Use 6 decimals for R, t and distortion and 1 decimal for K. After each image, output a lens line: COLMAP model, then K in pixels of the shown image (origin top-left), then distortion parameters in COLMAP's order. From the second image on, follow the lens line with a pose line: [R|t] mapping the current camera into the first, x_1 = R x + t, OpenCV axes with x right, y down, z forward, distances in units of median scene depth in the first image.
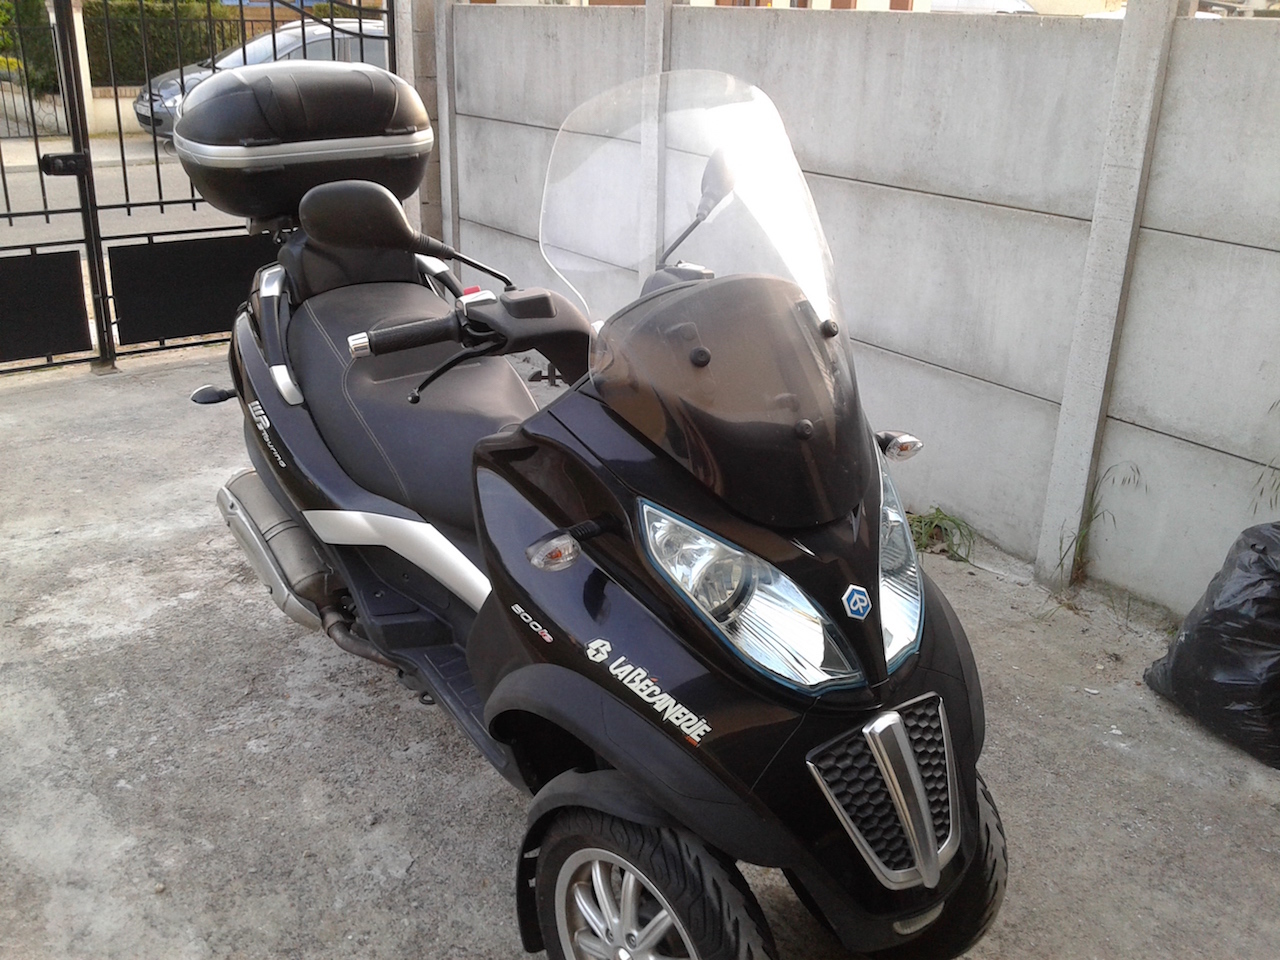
lens RADIAL K [[1199.3, 0, 589.0], [0, 1199.3, 455.6], [0, 0, 1]] dist [0.096670, -0.239202]
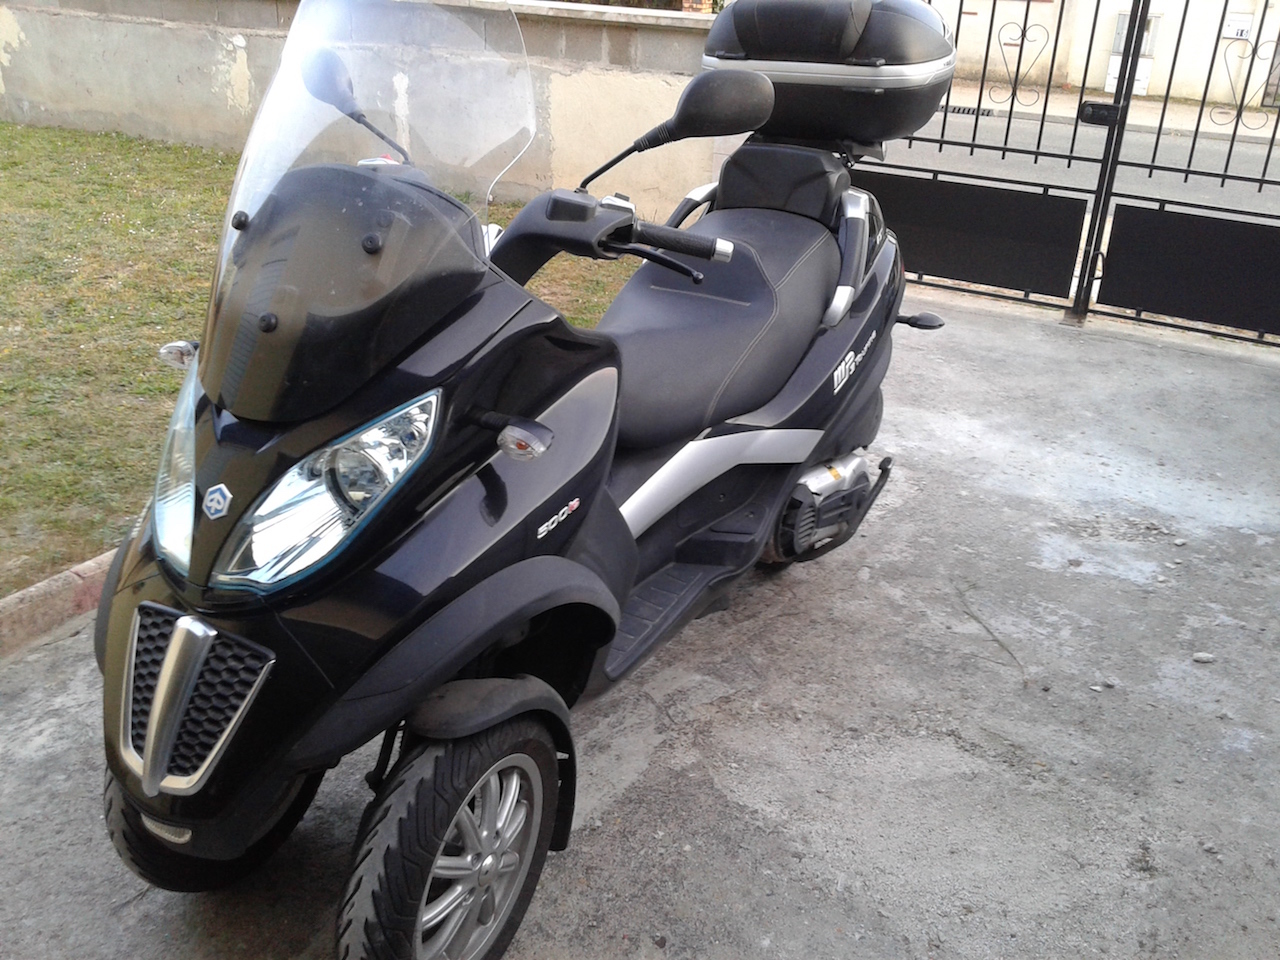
lens RADIAL K [[1200.5, 0, 688.6], [0, 1200.5, 457.9], [0, 0, 1]] dist [0.079248, -0.200375]
pose [[0.372239, 0.360614, -0.855217, 0.392865], [-0.351536, 0.907563, 0.229679, -0.088333], [0.858988, 0.215144, 0.464599, 0.288197]]
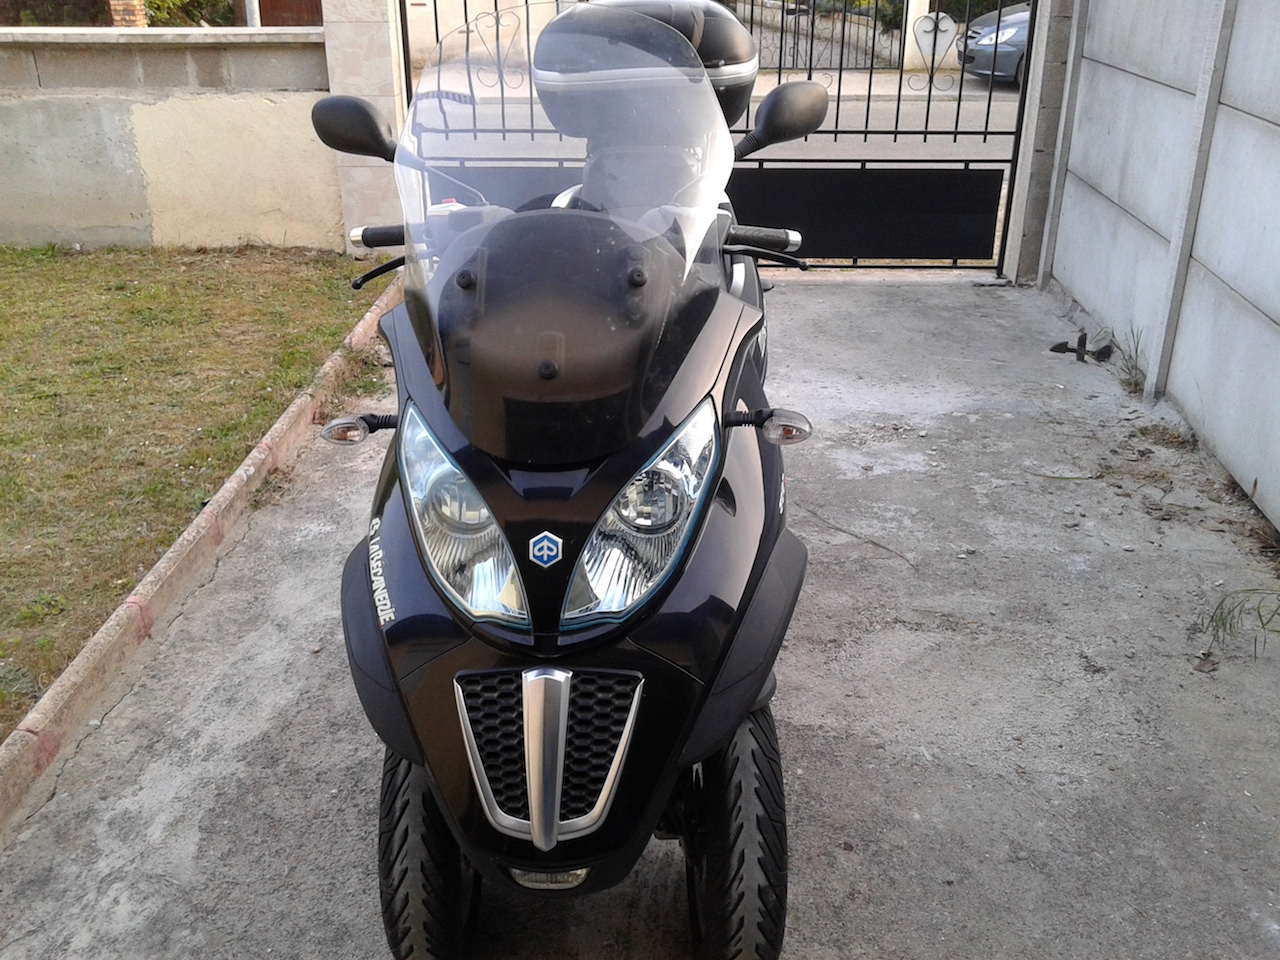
lens RADIAL K [[1202.8, 0, 637.5], [0, 1202.8, 453.4], [0, 0, 1]] dist [0.101047, -0.243453]
pose [[0.761554, 0.231928, -0.605181, 0.287776], [-0.206010, 0.971974, 0.113255, -0.027807], [0.614487, 0.038423, 0.787990, 0.086994]]
